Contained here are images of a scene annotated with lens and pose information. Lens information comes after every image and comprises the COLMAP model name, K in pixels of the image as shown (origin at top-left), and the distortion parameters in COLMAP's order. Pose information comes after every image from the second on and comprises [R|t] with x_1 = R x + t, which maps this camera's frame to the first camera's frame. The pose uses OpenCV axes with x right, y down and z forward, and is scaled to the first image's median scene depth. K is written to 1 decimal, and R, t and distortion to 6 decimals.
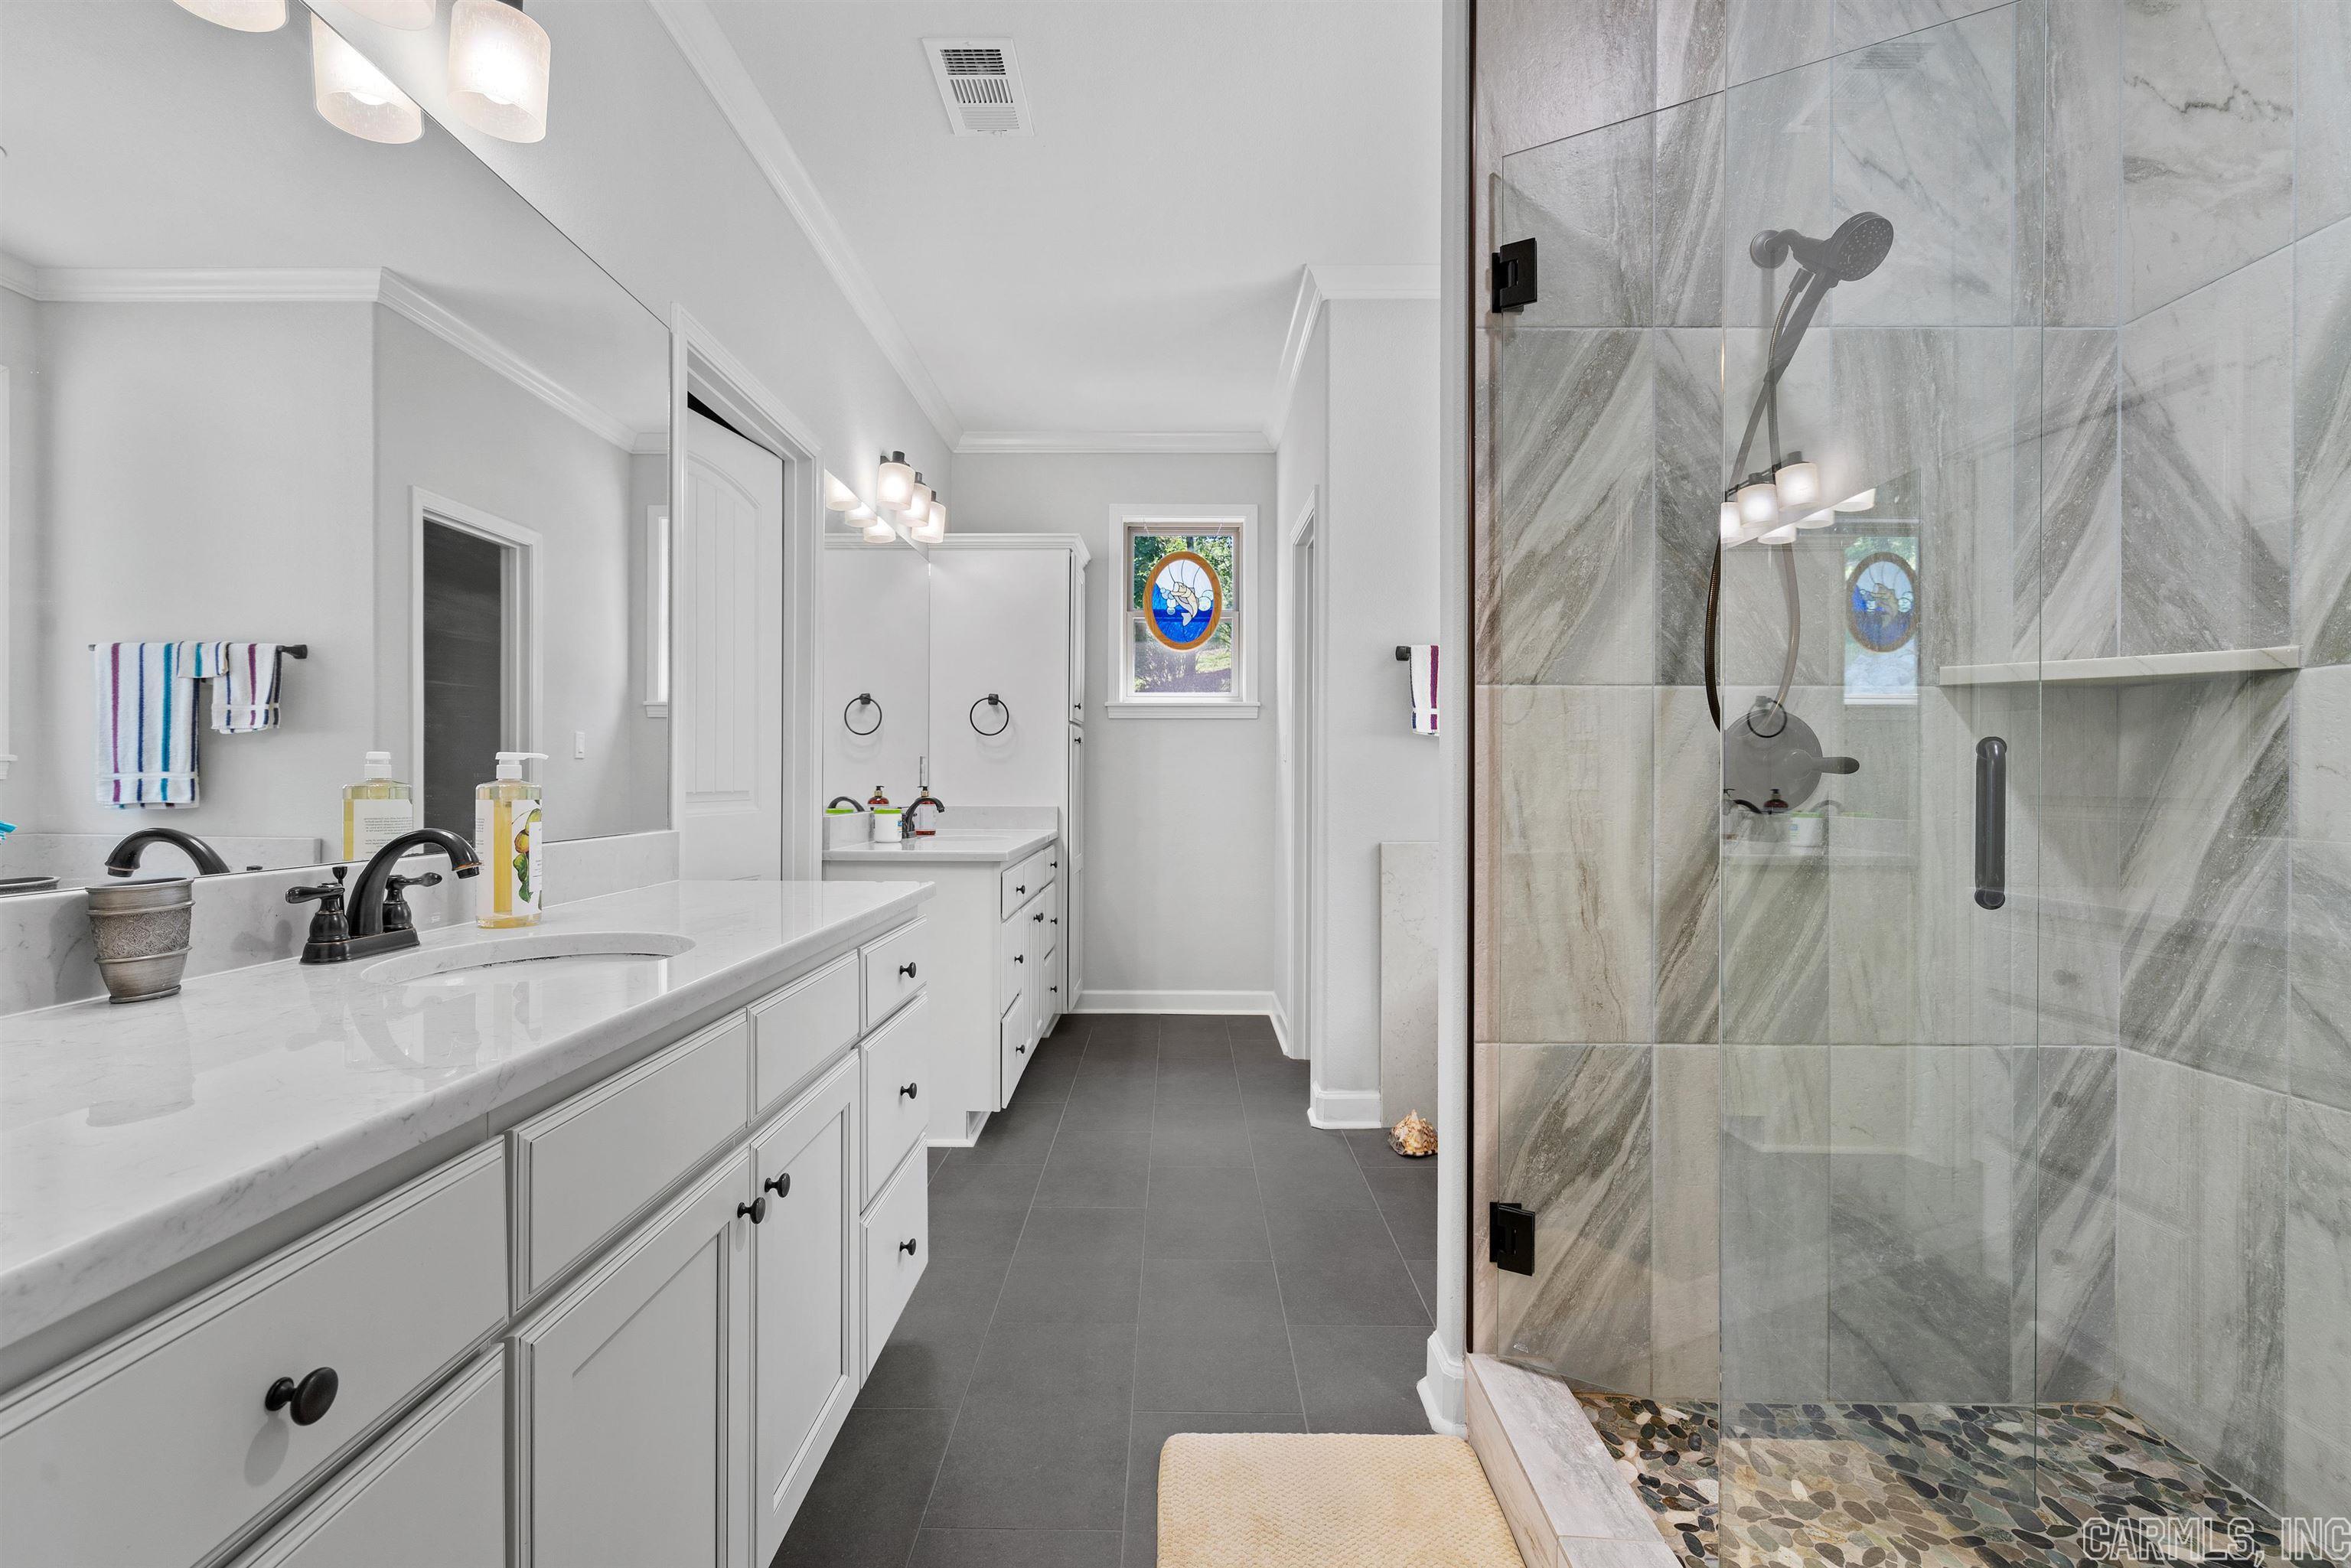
lens RADIAL K [[1065.9, 0, 1153.1], [0, 1065.9, 784.8], [0, 0, 1]] dist [-0.002130, -0.000516]
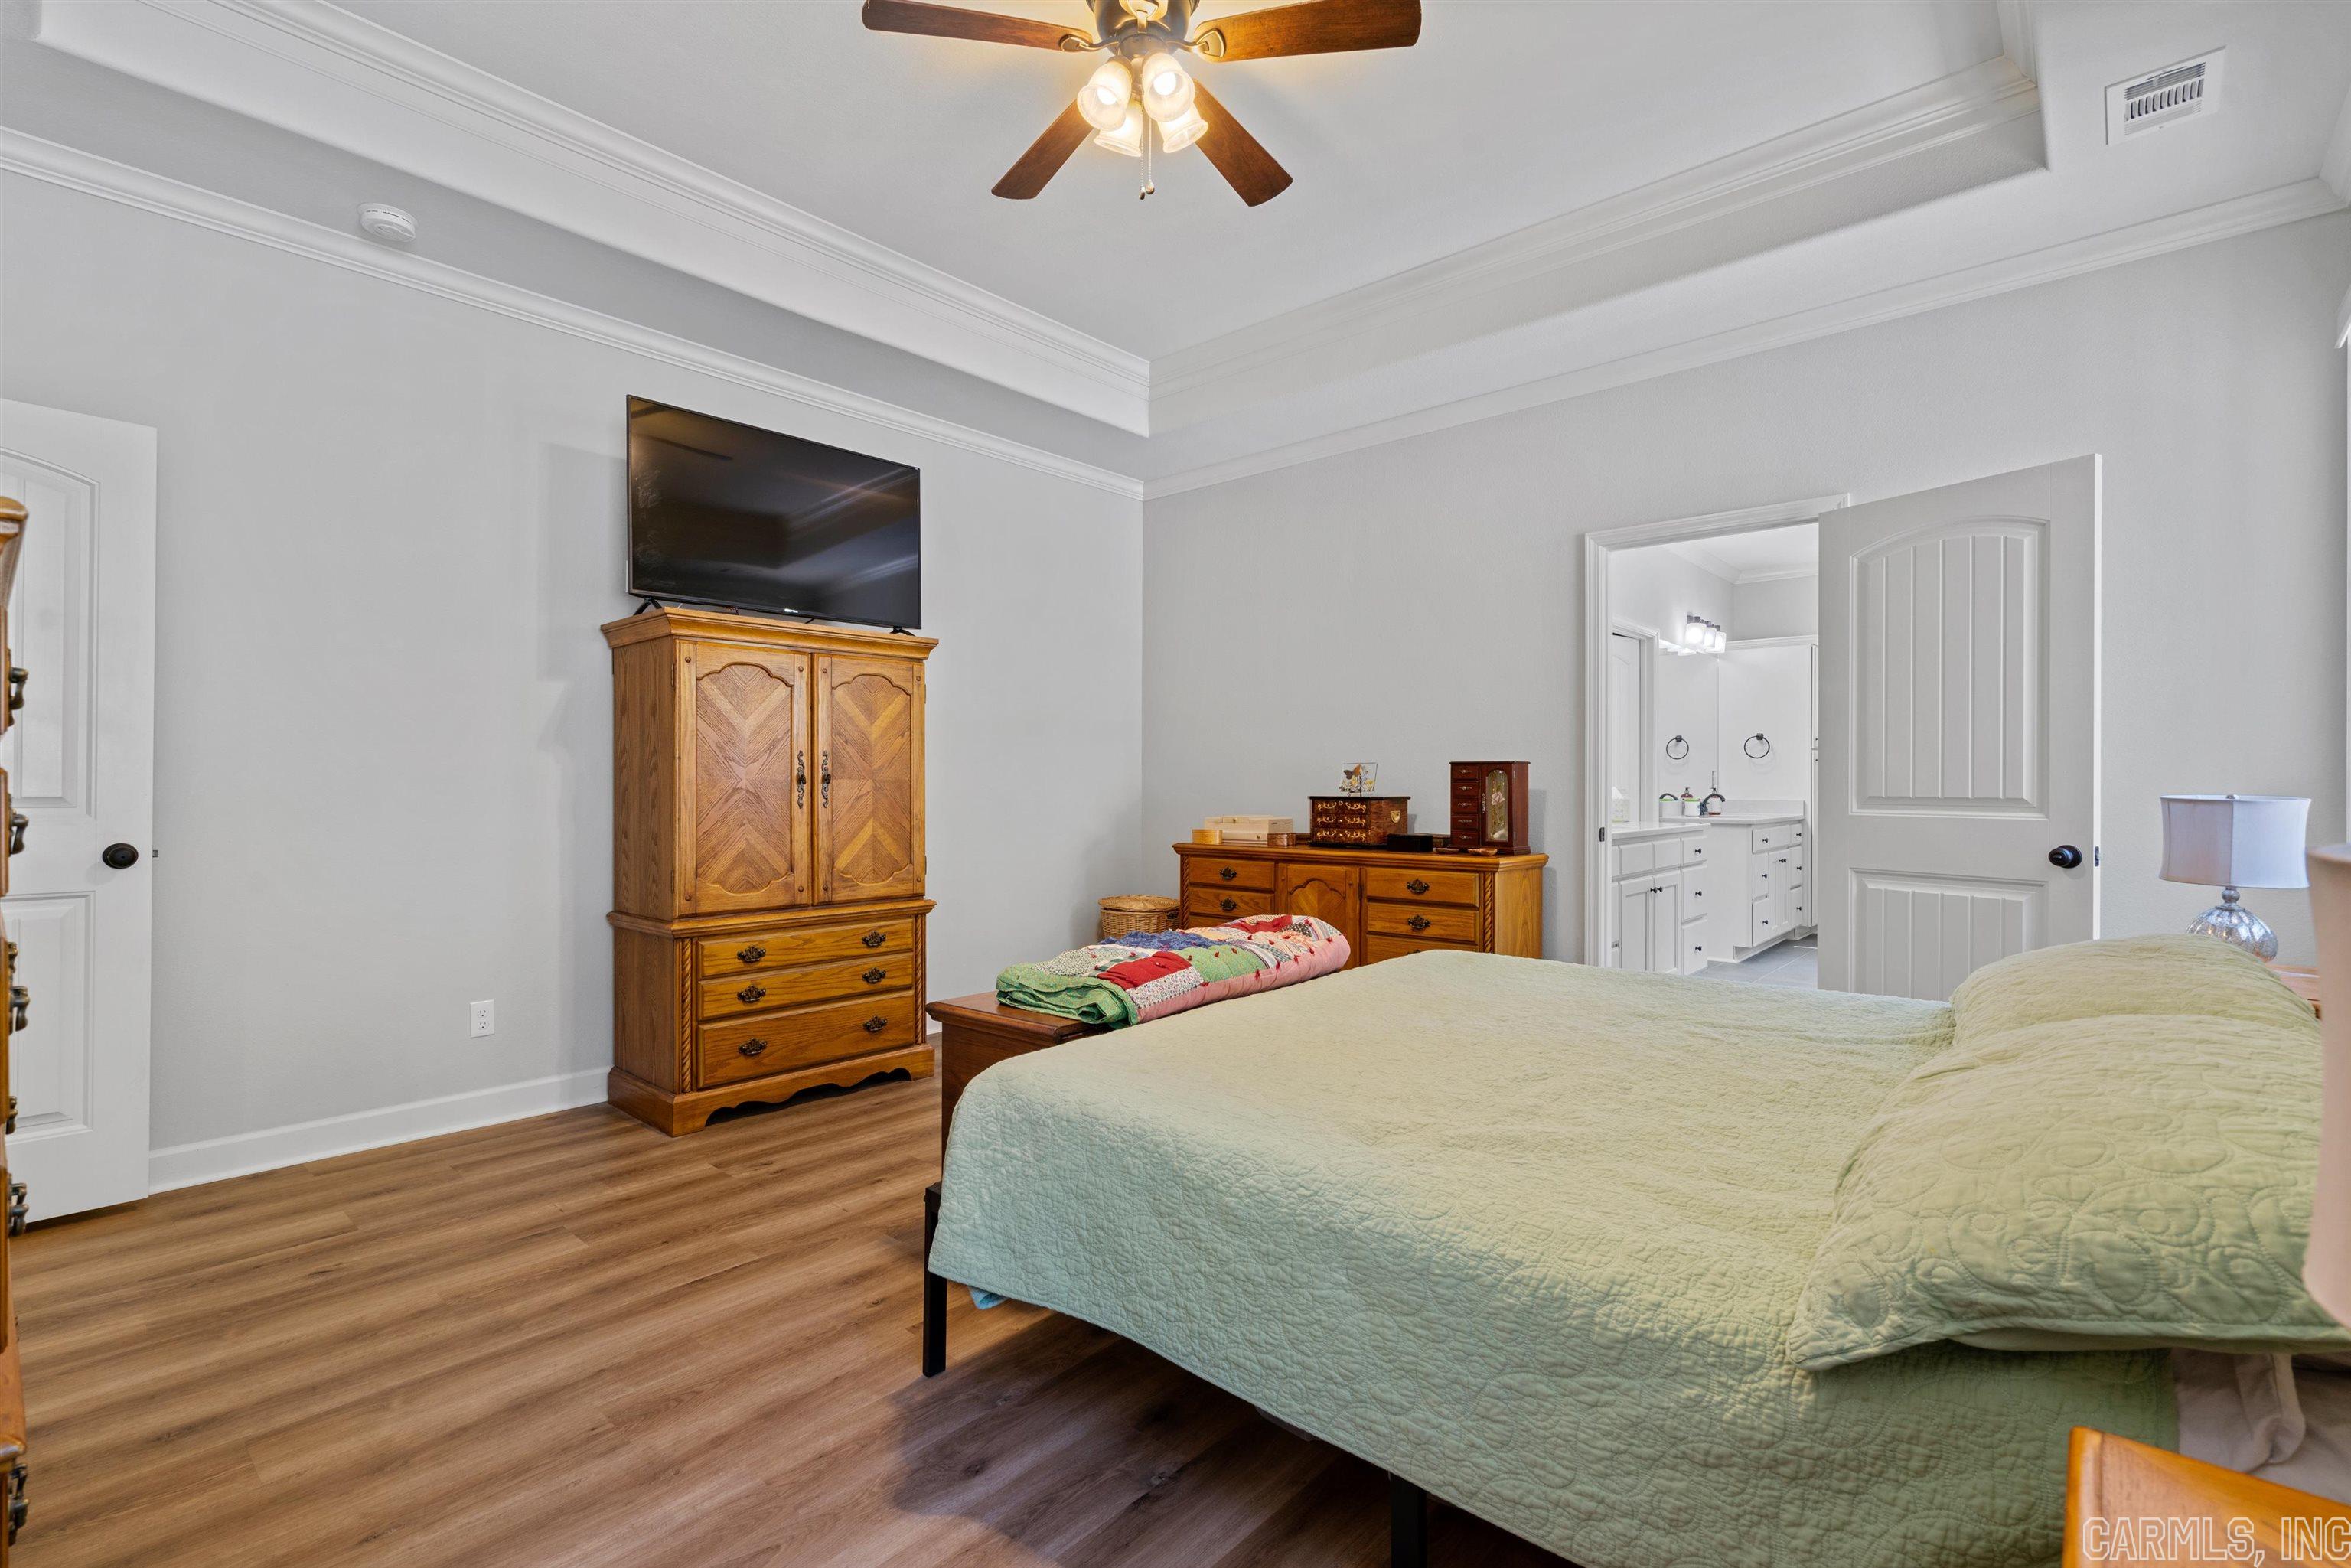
lens RADIAL K [[1065.9, 0, 1153.1], [0, 1065.9, 784.8], [0, 0, 1]] dist [-0.002130, -0.000516]
pose [[0.755009, -0.002388, -0.655710, 0.571800], [0.001504, 0.999997, -0.001909, -0.004285], [0.655713, 0.000455, 0.755010, -2.245455]]
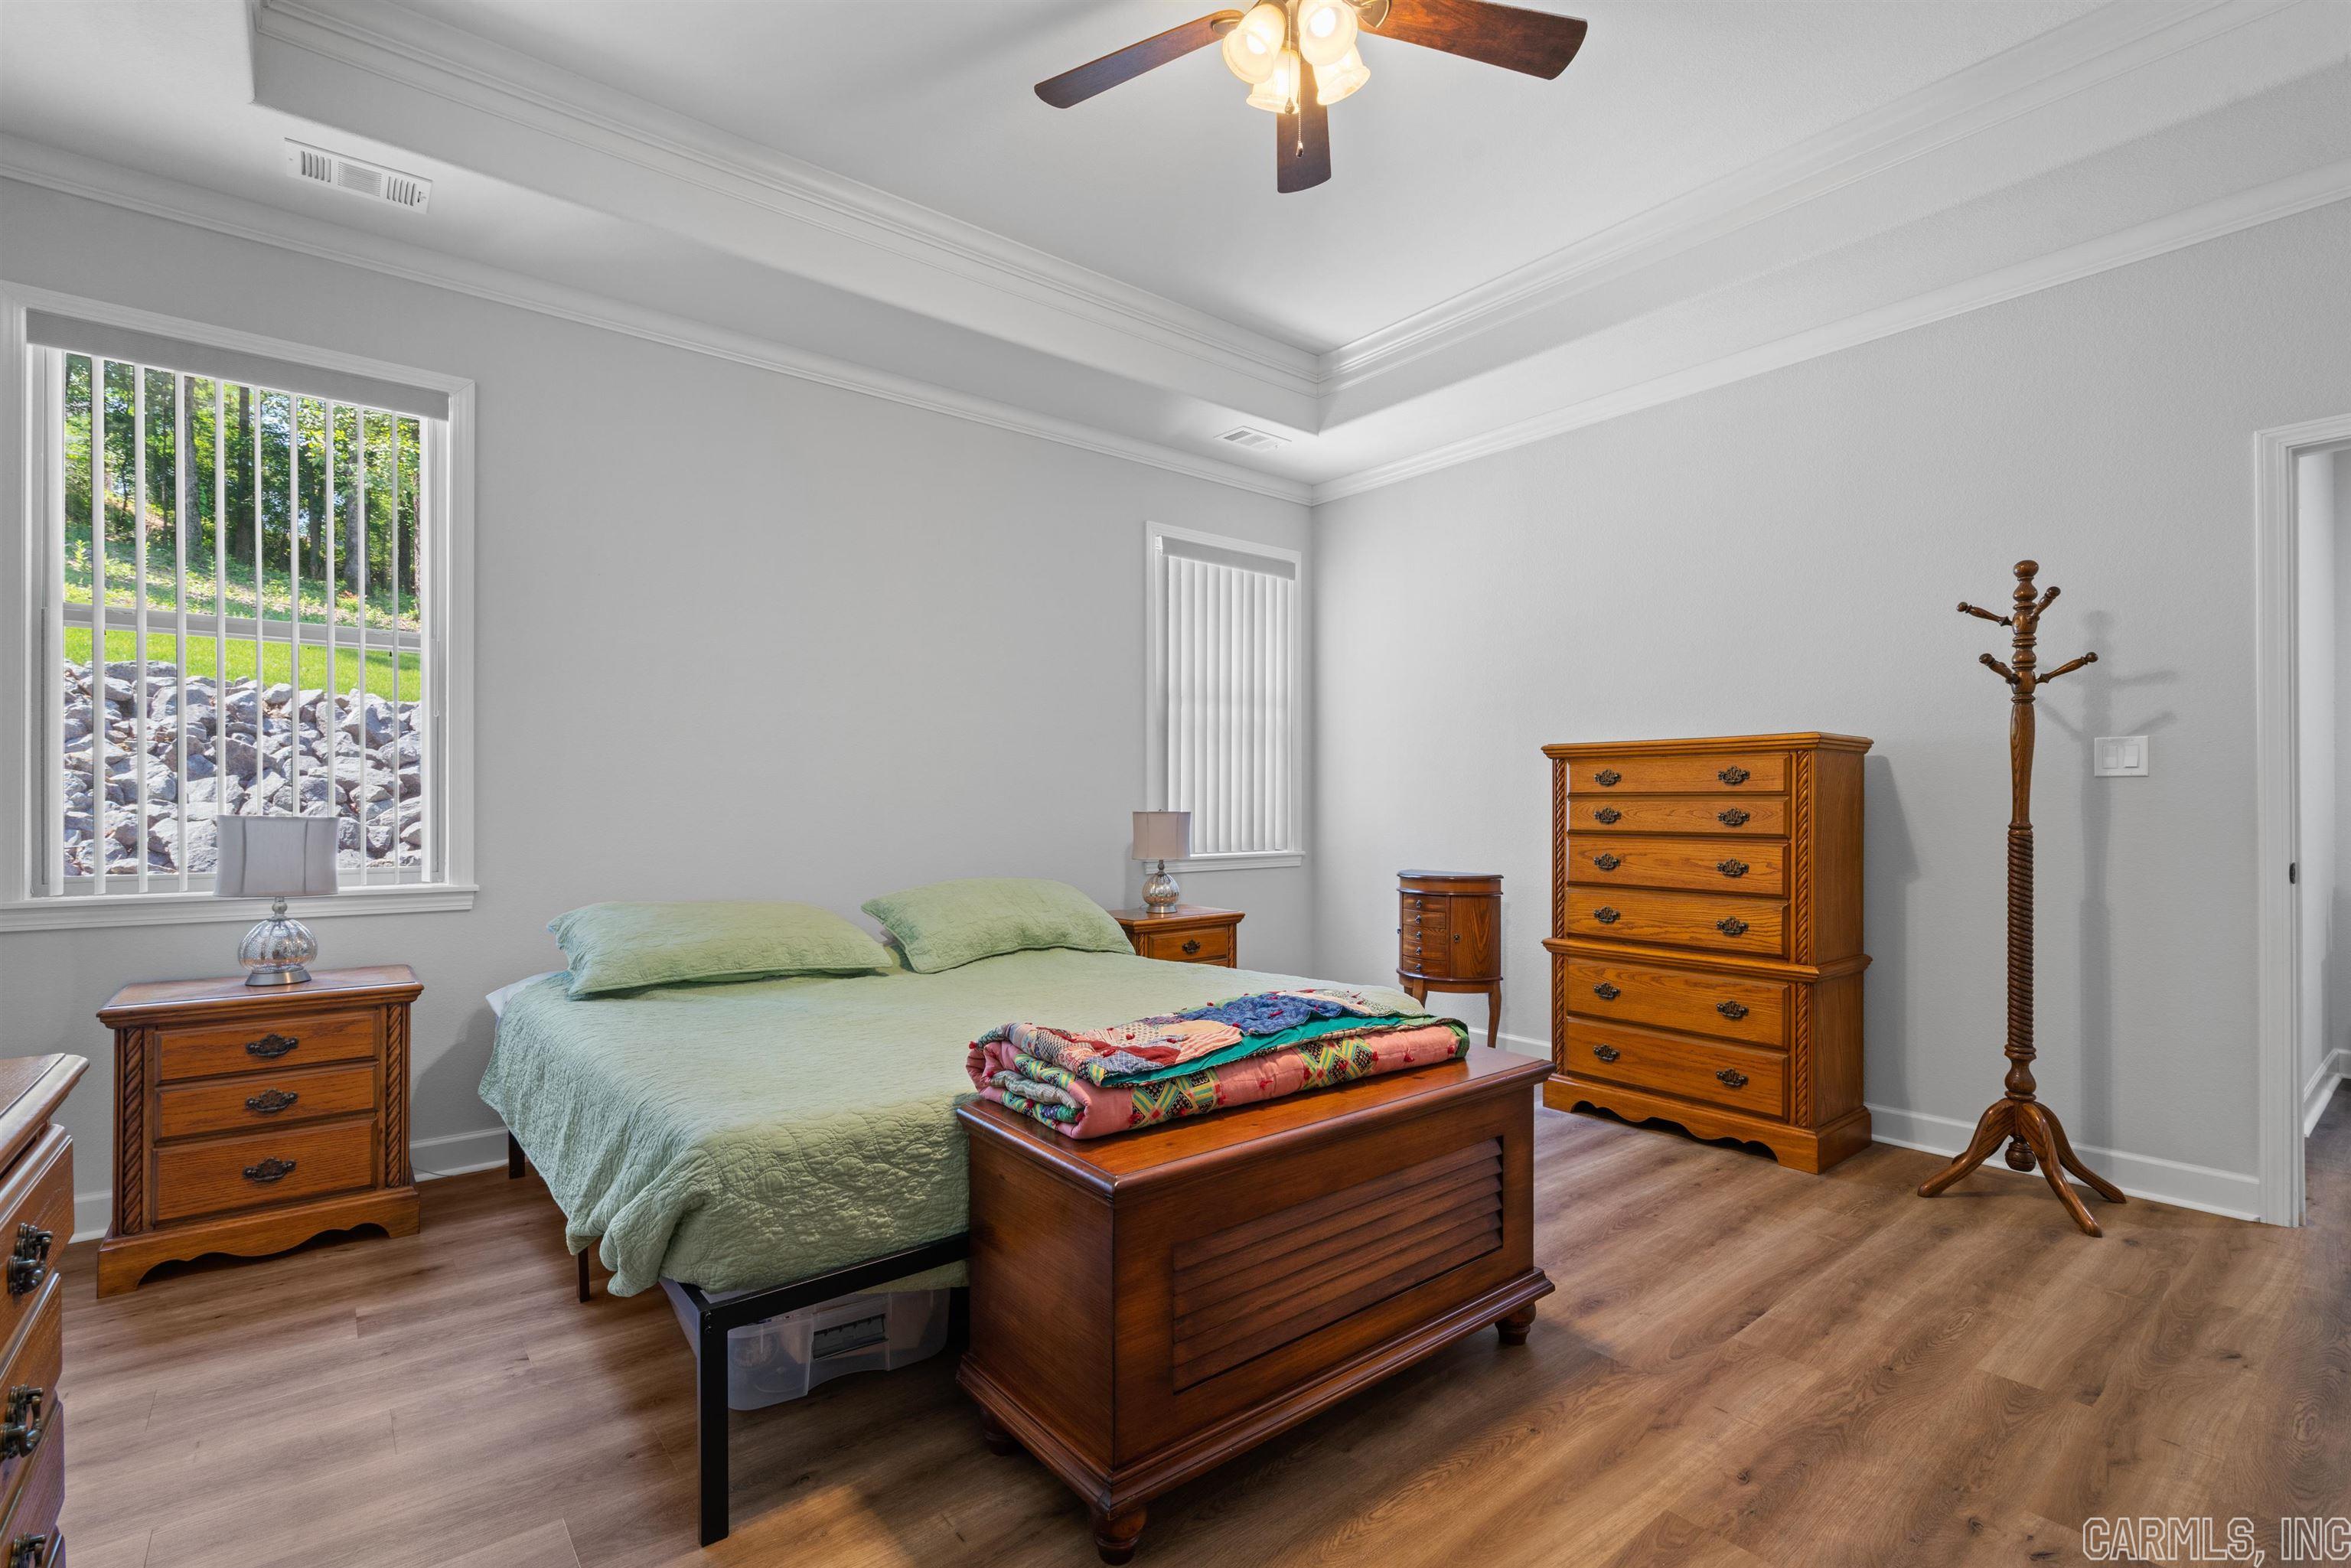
lens RADIAL K [[1084.2, 0, 1161.2], [0, 1084.2, 795.5], [0, 0, 1]] dist [0.002978, 0.000235]
pose [[-0.639929, 0.002284, 0.768431, -1.251951], [-0.000437, 0.999994, -0.003336, -0.018500], [-0.768434, -0.002470, -0.639924, -0.233243]]
